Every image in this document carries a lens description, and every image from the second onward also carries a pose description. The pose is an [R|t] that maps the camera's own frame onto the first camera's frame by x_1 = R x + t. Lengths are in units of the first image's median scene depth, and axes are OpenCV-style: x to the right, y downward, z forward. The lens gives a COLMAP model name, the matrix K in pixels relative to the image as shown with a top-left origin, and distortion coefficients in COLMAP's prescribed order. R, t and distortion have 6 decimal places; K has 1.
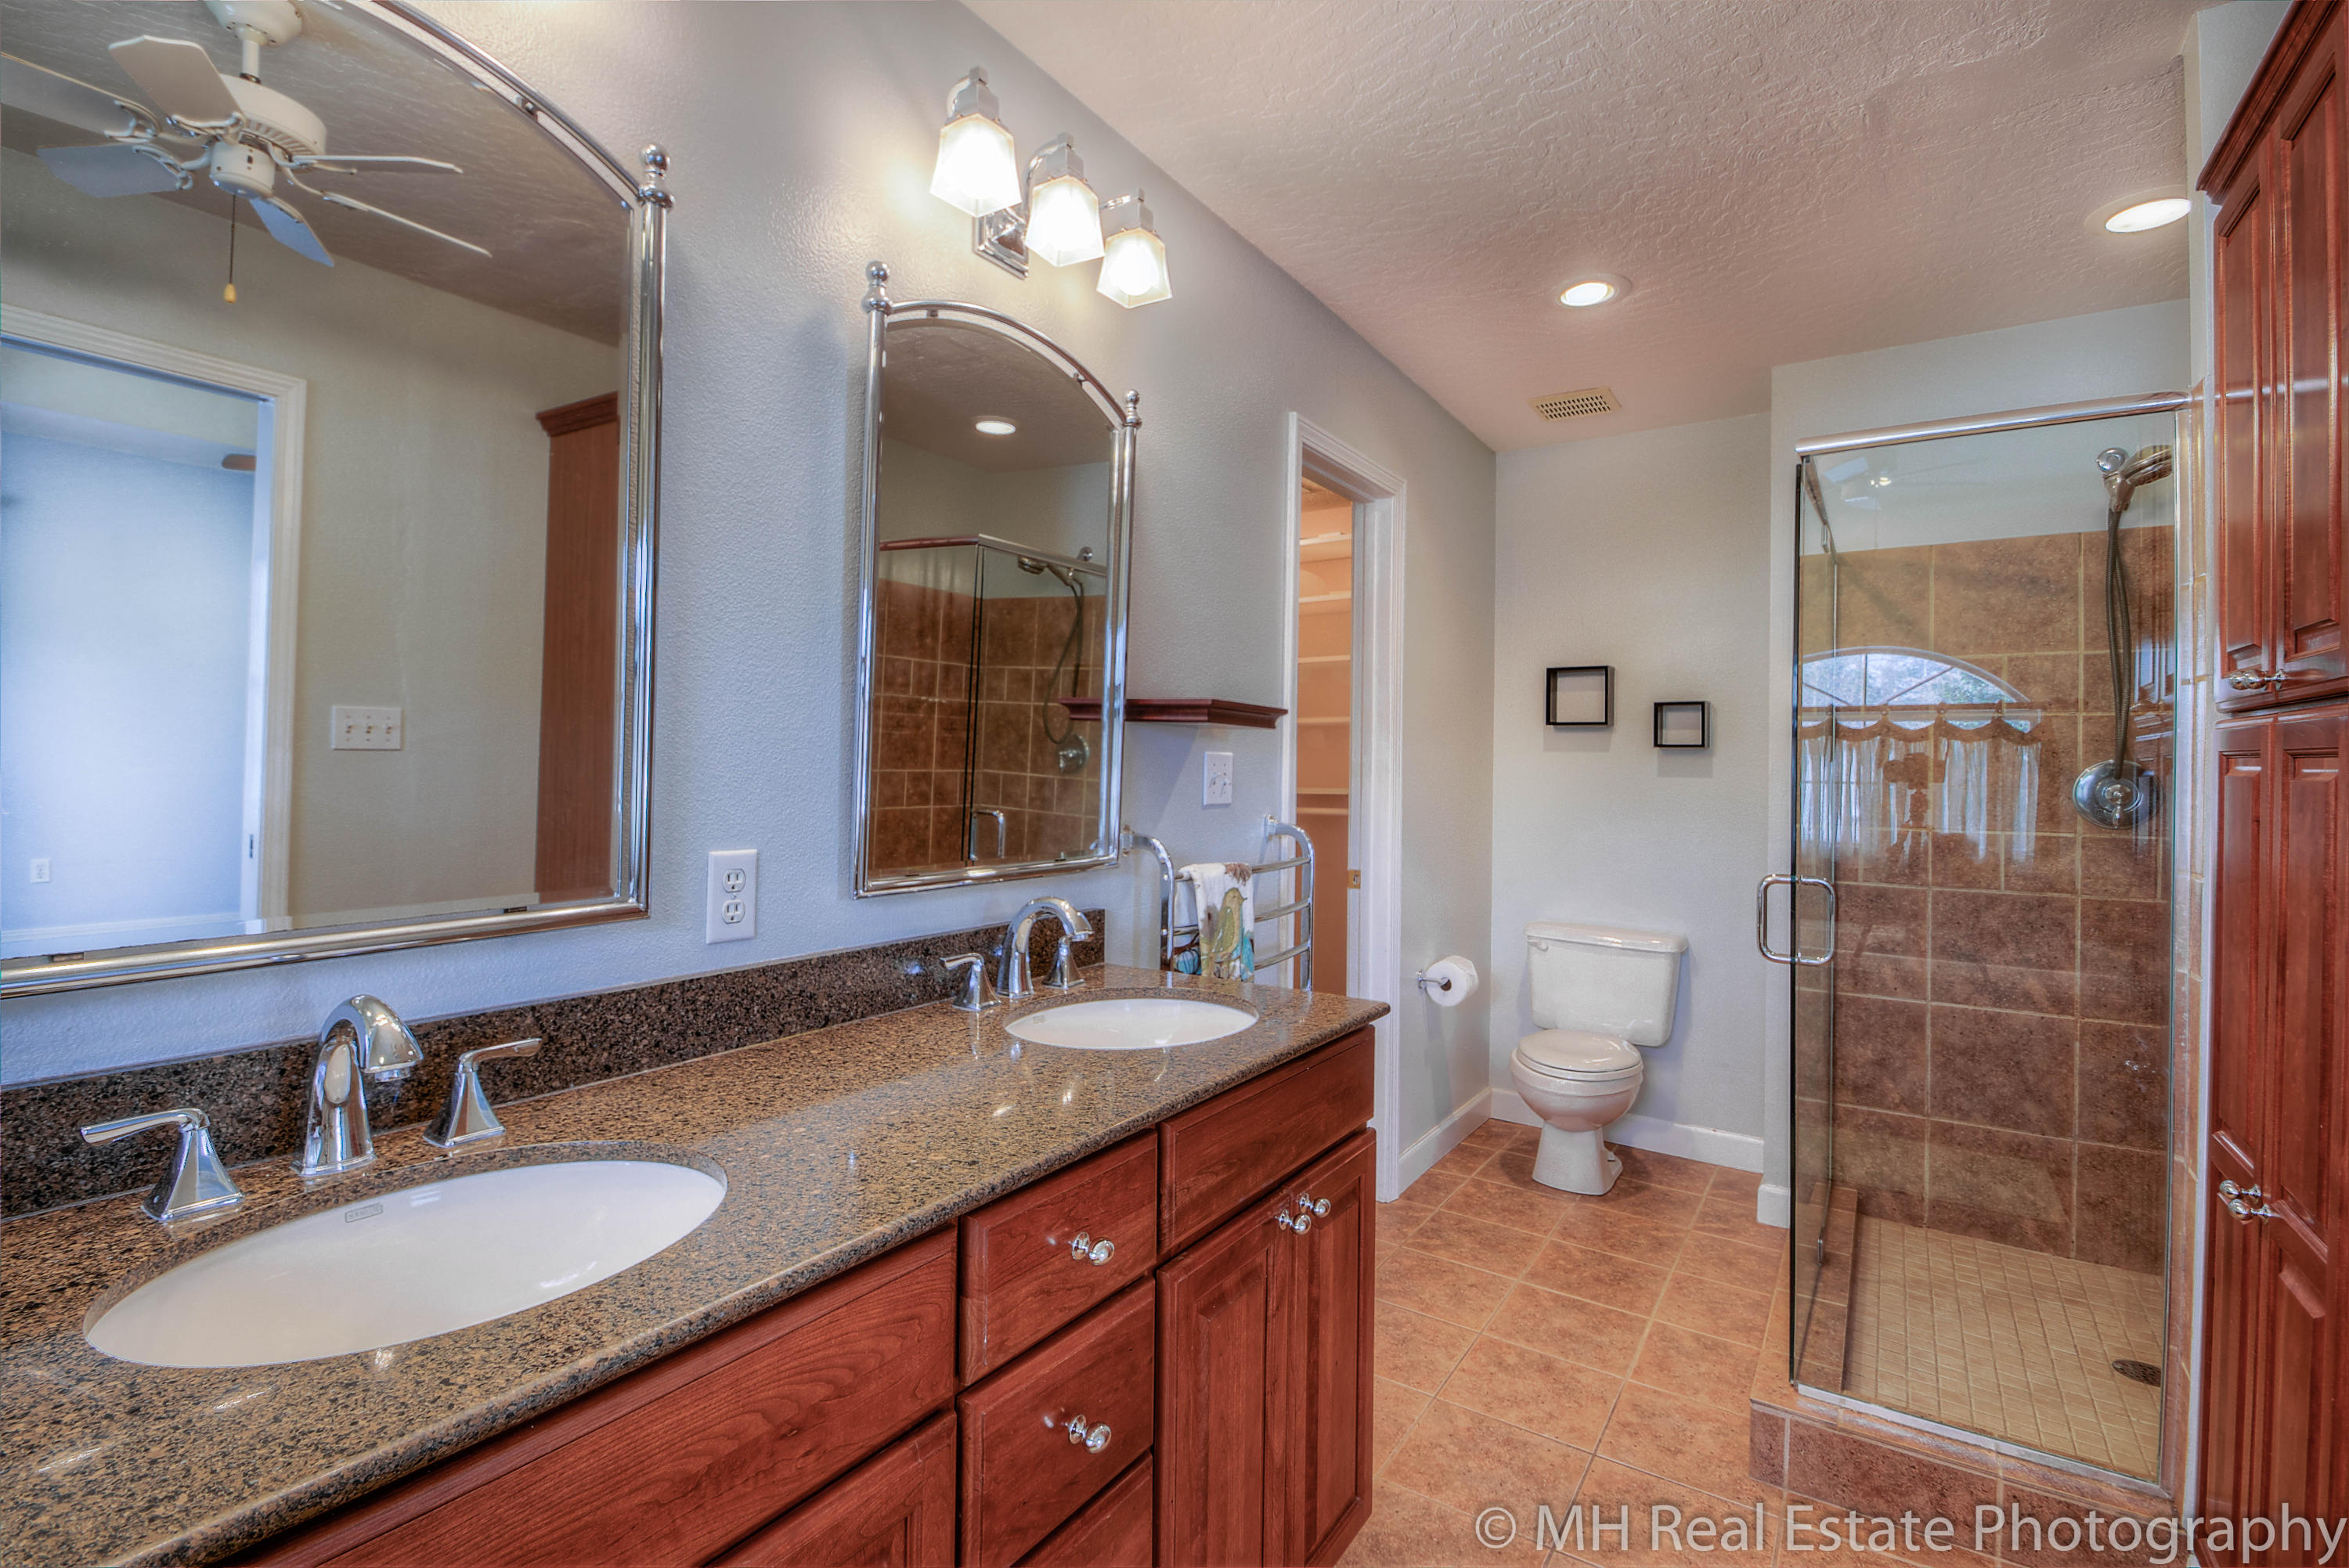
lens RADIAL K [[1109.1, 0, 1172.3], [0, 1109.1, 765.8], [0, 0, 1]] dist [-0.009358, -0.000451]
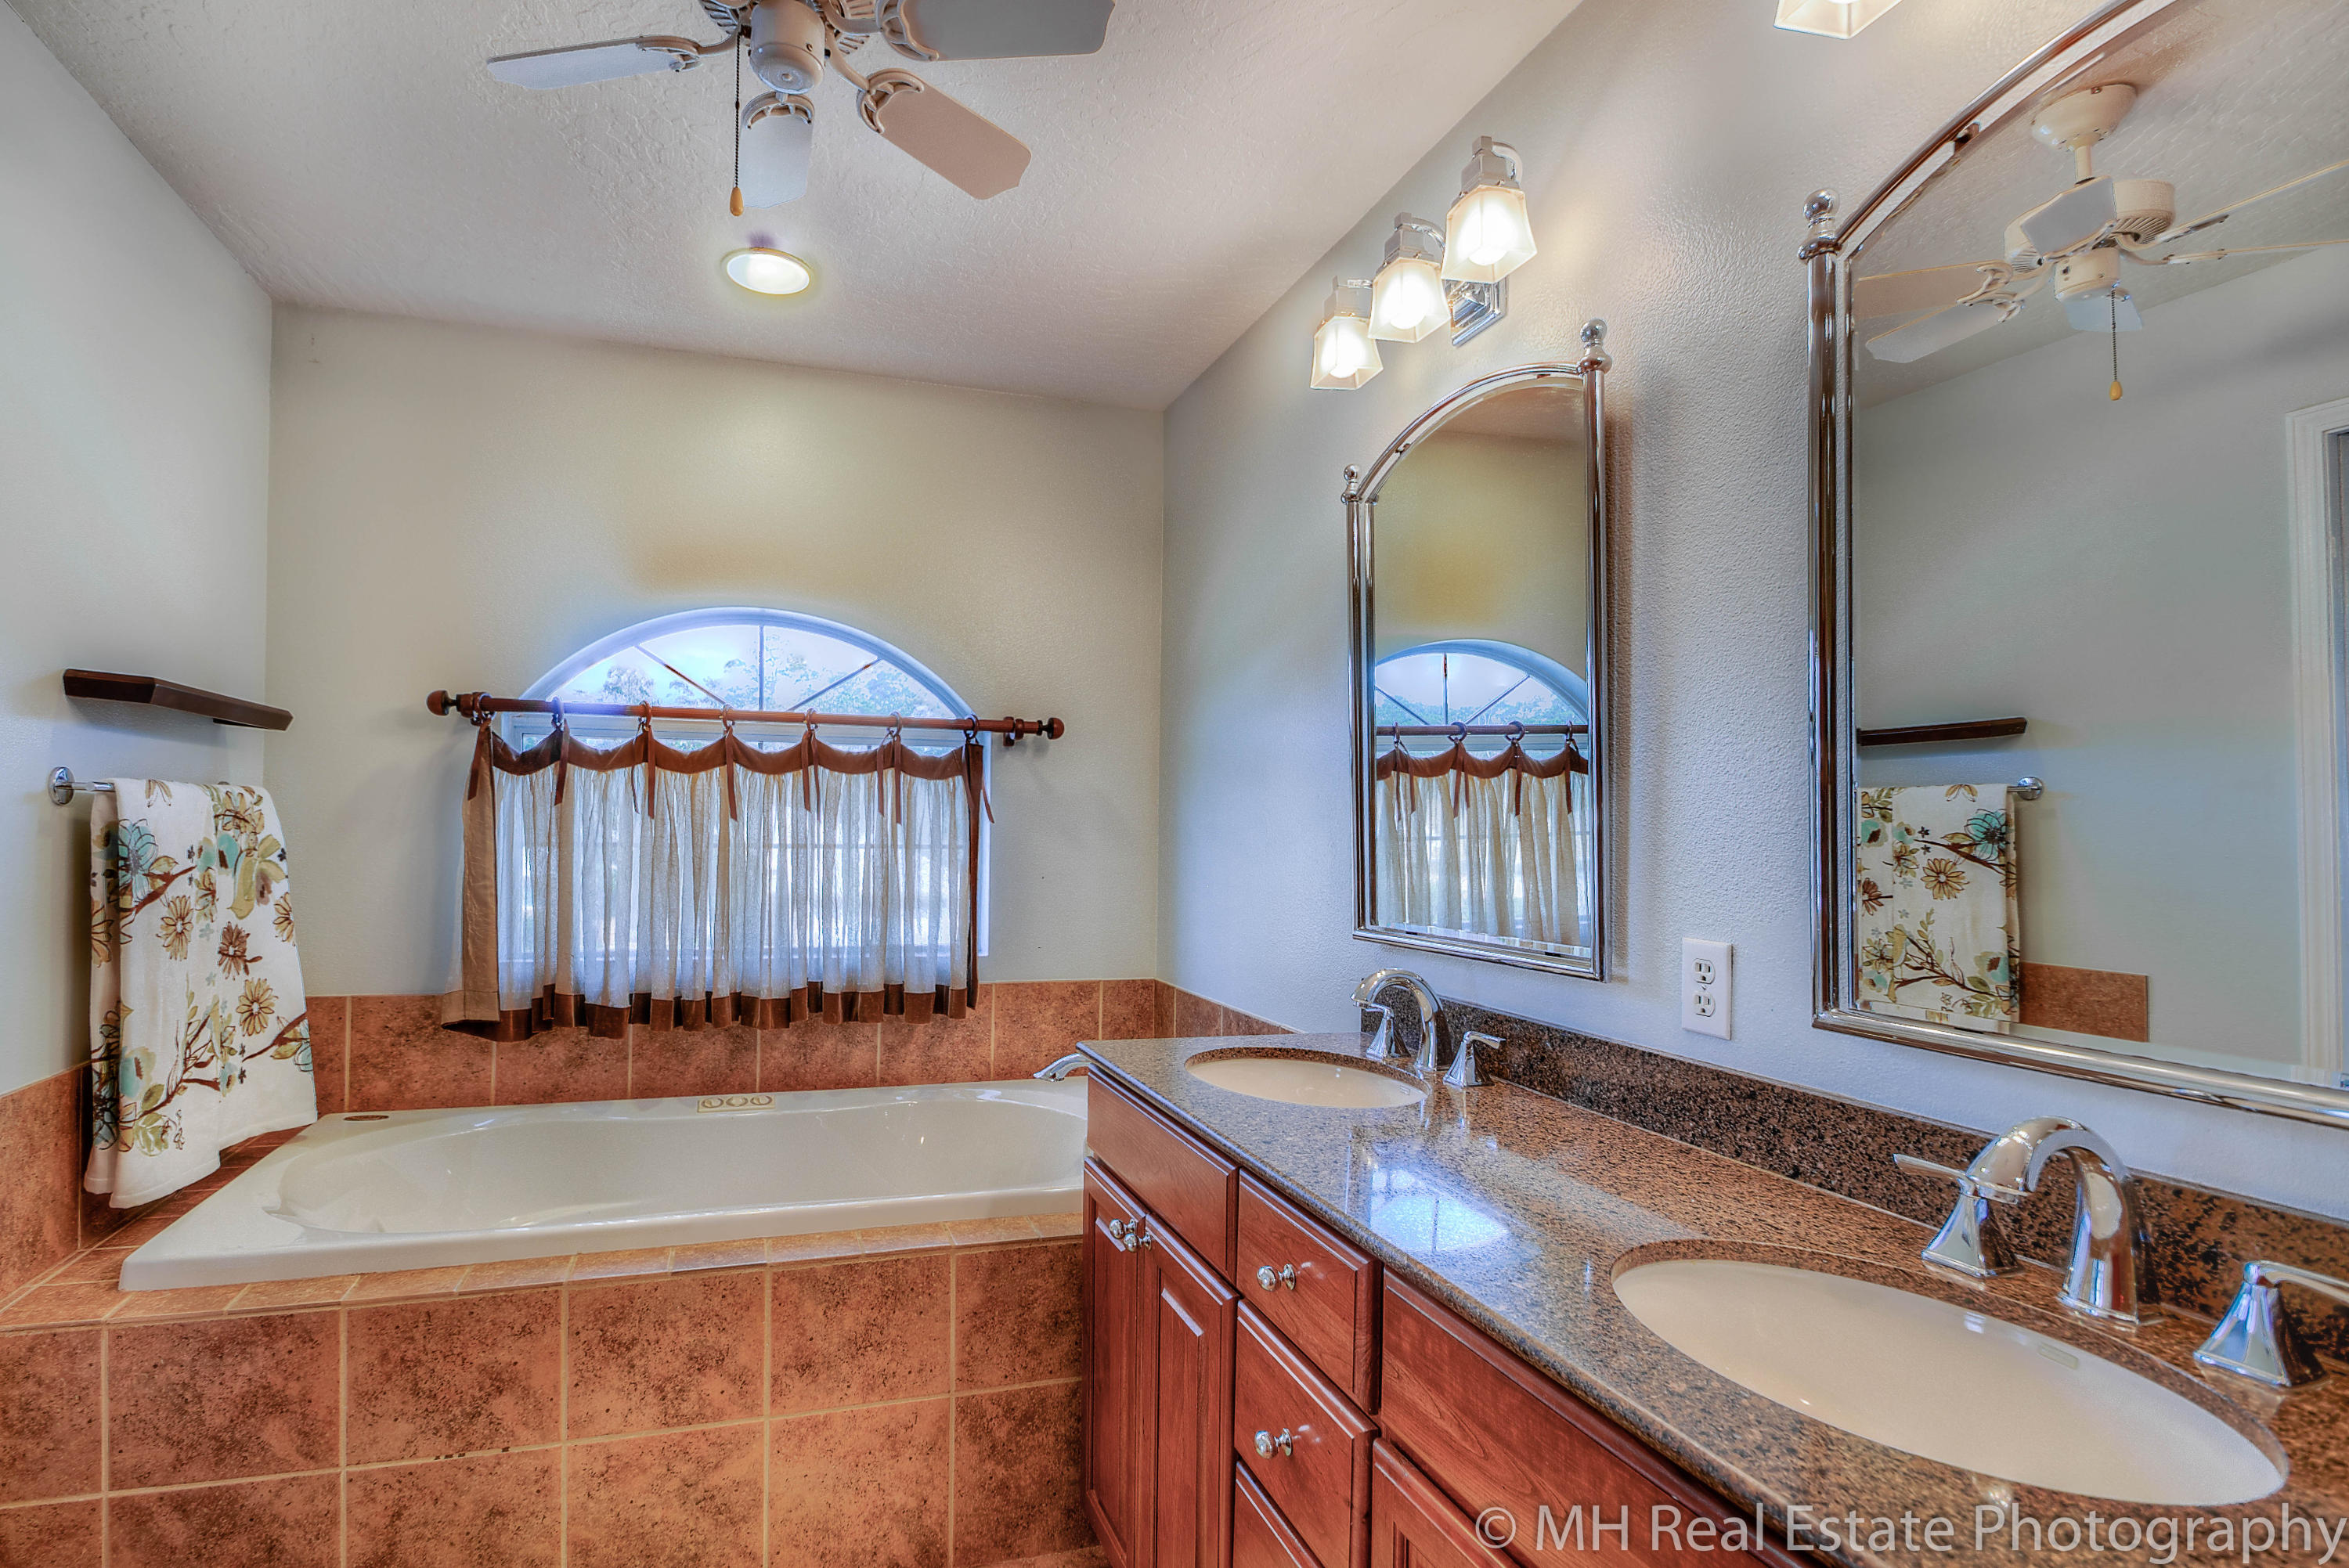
lens RADIAL K [[1109.1, 0, 1172.3], [0, 1109.1, 765.8], [0, 0, 1]] dist [-0.009358, -0.000451]
pose [[-0.589543, -0.041330, -0.806679, 0.660615], [0.001497, 0.998632, -0.052259, -0.024948], [0.807736, -0.032016, -0.588675, 1.201260]]
